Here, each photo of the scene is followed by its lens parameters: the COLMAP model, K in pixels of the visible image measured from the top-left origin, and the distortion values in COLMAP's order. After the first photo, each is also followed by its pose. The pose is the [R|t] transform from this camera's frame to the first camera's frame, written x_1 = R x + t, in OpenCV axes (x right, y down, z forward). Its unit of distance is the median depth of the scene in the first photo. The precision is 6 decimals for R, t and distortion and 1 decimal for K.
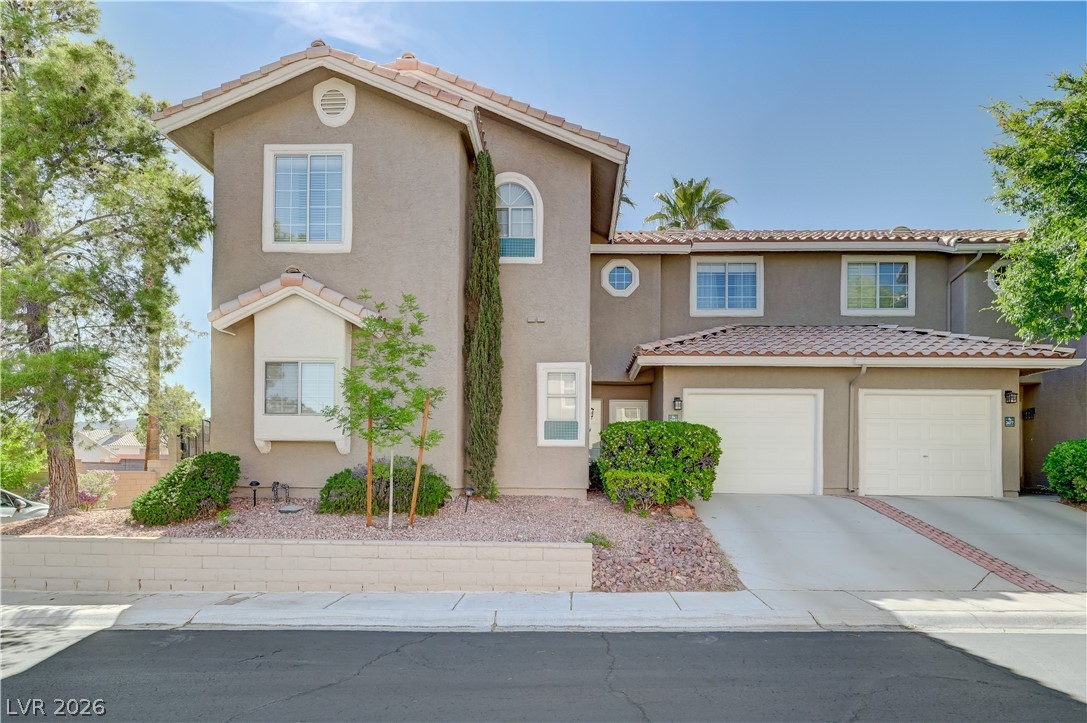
lens RADIAL K [[626.9, 0, 543.6], [0, 626.9, 386.0], [0, 0, 1]] dist [-0.000816, 0.000280]
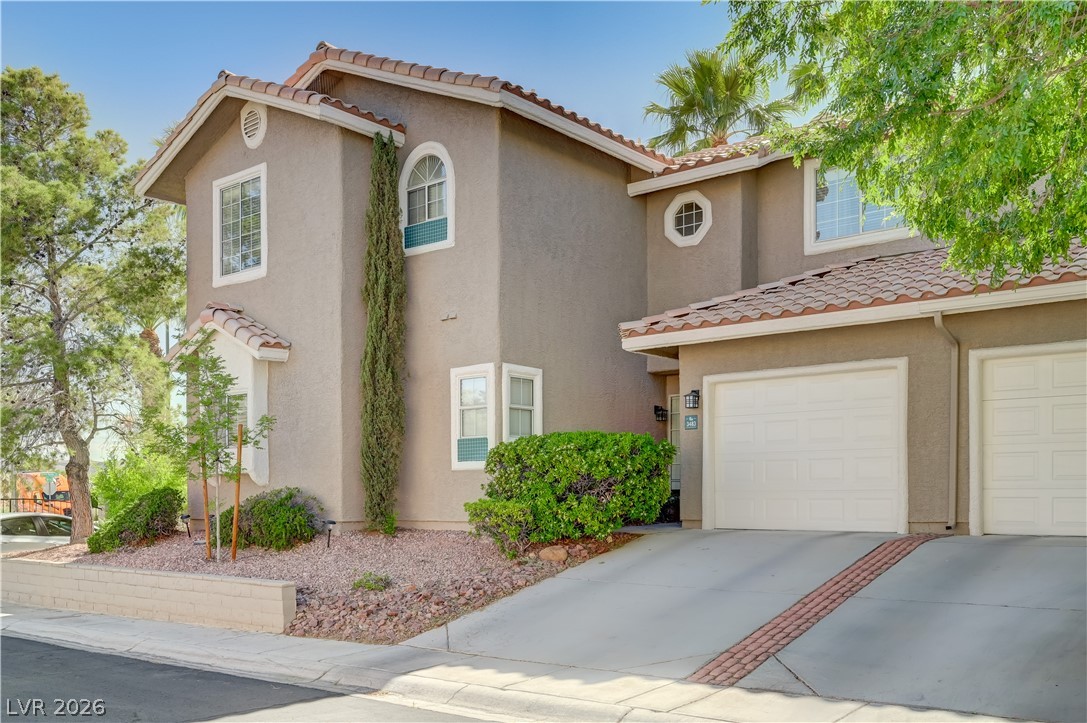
lens RADIAL K [[938.6, 0, 543.5], [0, 938.6, 361.5], [0, 0, 1]] dist [-0.002763, -0.002617]
pose [[0.802185, -0.098253, -0.588936, 0.796087], [0.096415, 0.994739, -0.034627, 0.007869], [0.589240, -0.029005, 0.807437, 0.076238]]
